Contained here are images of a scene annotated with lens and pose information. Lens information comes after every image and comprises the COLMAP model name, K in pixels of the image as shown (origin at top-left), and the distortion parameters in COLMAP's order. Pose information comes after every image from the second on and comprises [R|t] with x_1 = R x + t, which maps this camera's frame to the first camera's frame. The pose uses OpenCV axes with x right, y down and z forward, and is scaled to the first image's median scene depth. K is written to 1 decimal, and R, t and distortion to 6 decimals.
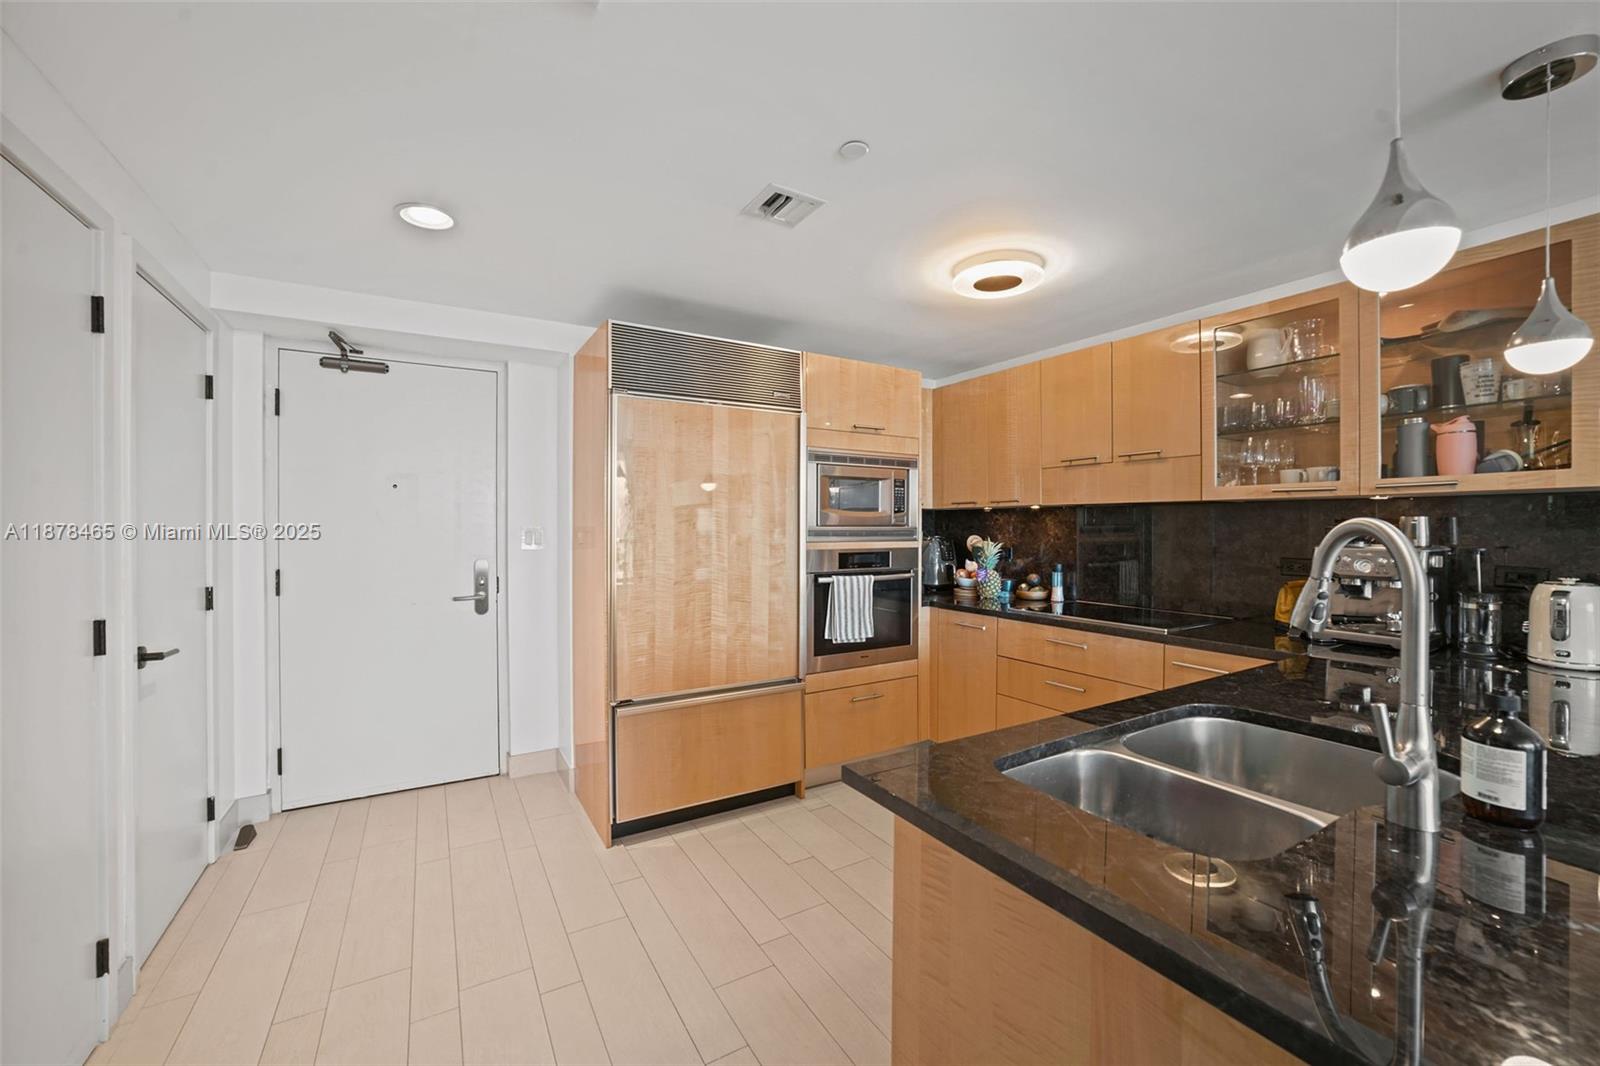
lens RADIAL K [[641.9, 0, 793.4], [0, 641.9, 512.1], [0, 0, 1]] dist [-0.045920, 0.017513]
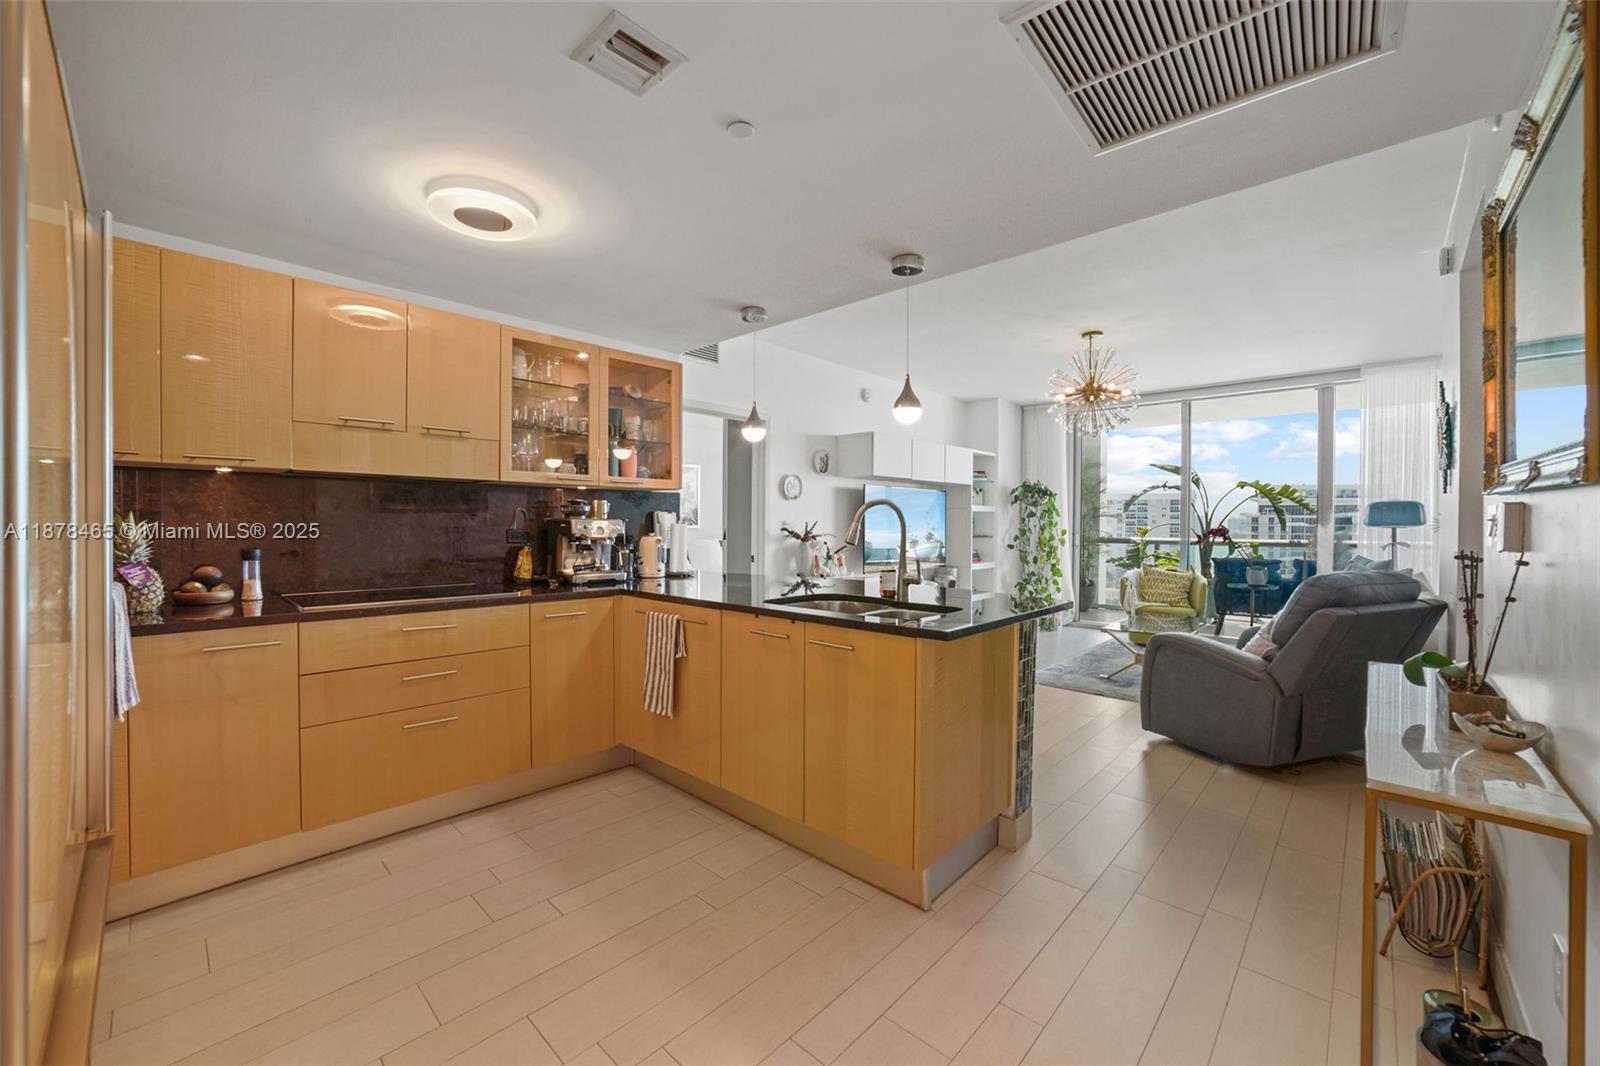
lens RADIAL K [[632.9, 0, 797.9], [0, 632.9, 529.7], [0, 0, 1]] dist [-0.045027, 0.017061]
pose [[-0.274845, -0.010447, 0.961432, -0.521921], [-0.025869, 0.999659, 0.003467, 0.046070], [-0.961140, -0.023919, -0.275022, 0.684522]]
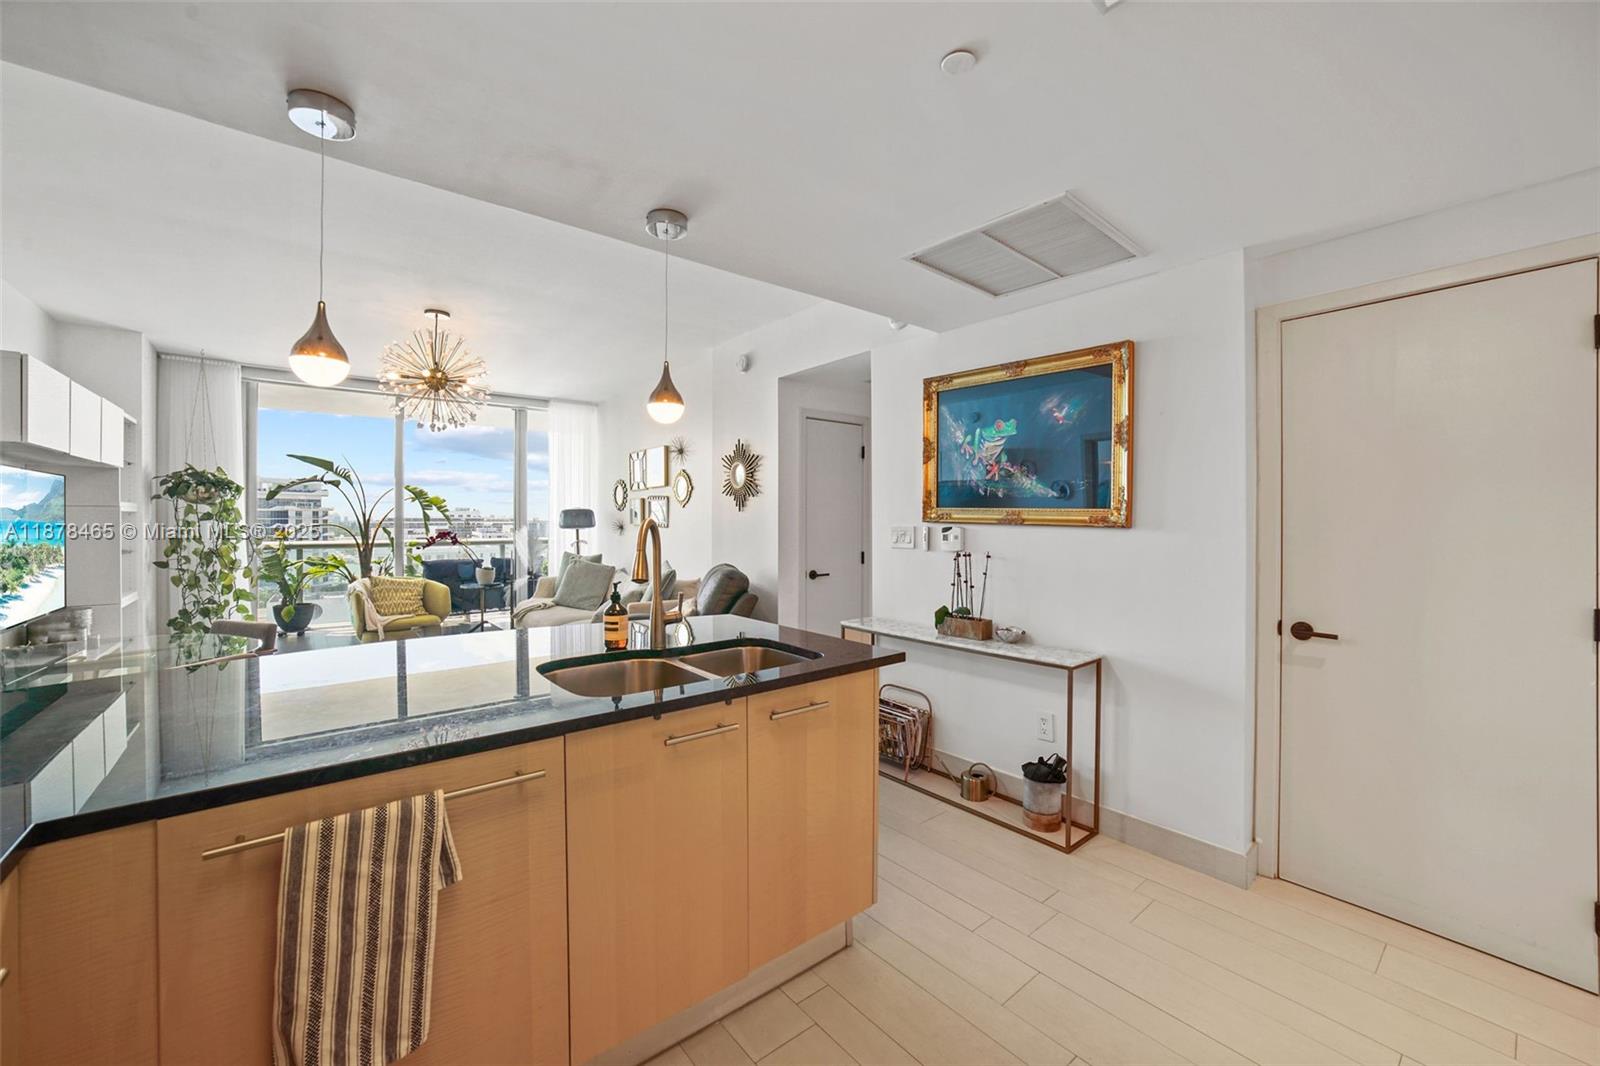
lens RADIAL K [[632.9, 0, 797.9], [0, 632.9, 529.7], [0, 0, 1]] dist [-0.045027, 0.017061]
pose [[-0.990717, -0.000518, -0.135938, 0.227925], [0.000408, 0.999977, -0.006783, 0.020014], [0.135938, -0.006776, -0.990694, 1.006937]]
